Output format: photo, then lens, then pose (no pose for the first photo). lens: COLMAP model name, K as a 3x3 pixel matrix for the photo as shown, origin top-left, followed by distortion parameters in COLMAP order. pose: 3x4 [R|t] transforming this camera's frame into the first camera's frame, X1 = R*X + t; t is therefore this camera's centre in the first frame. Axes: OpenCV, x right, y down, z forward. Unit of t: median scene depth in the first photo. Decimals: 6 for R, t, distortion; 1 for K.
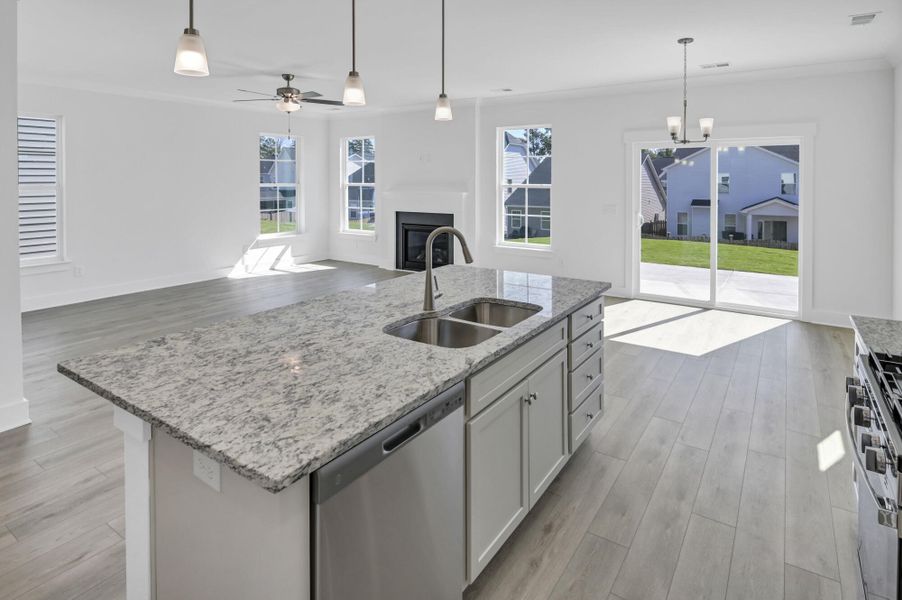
lens RADIAL K [[483.8, 0, 469.8], [0, 483.8, 189.8], [0, 0, 1]] dist [0.001676, 0.000036]
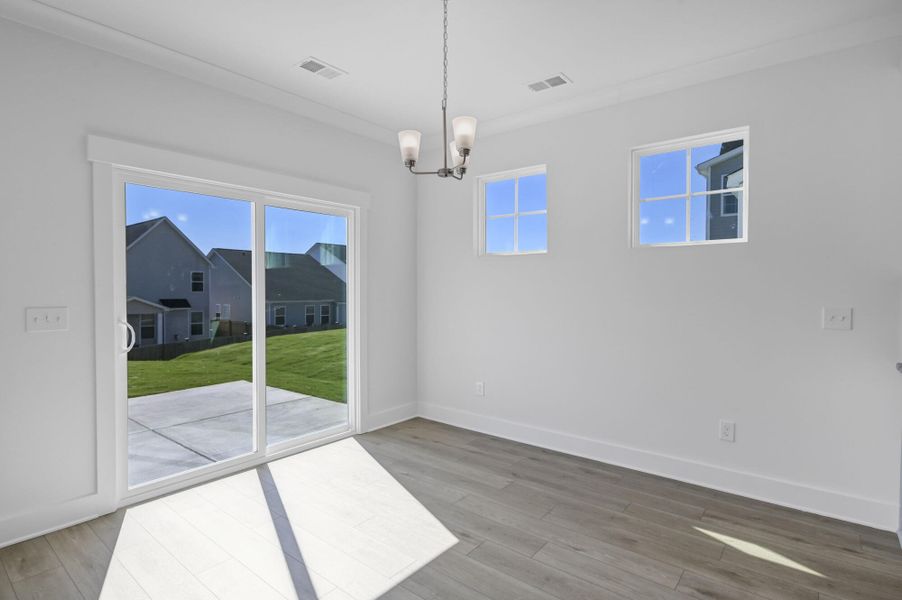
lens RADIAL K [[459.5, 0, 447.9], [0, 459.5, 292.7], [0, 0, 1]] dist [0.000050, -0.001421]
pose [[0.092353, -0.013016, 0.995641, -0.045495], [0.020066, 0.999736, 0.011208, 0.017983], [-0.995524, 0.018944, 0.092590, 0.518349]]
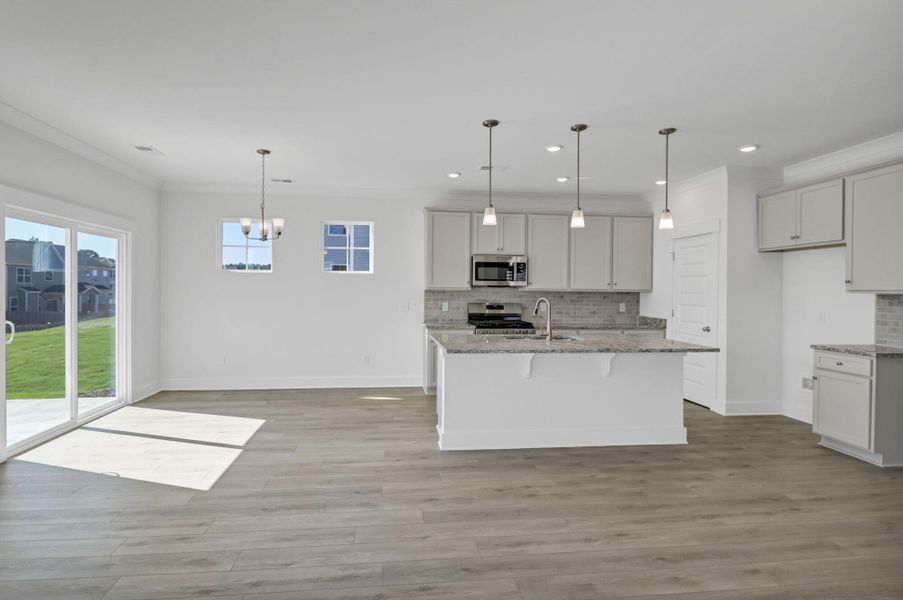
lens RADIAL K [[462.8, 0, 440.1], [0, 462.8, 292.5], [0, 0, 1]] dist [0.002032, -0.000339]
pose [[-0.651322, -0.010263, 0.758732, -0.363662], [0.007096, 0.999782, 0.019615, 0.004514], [-0.758768, 0.018159, -0.651107, 0.763433]]
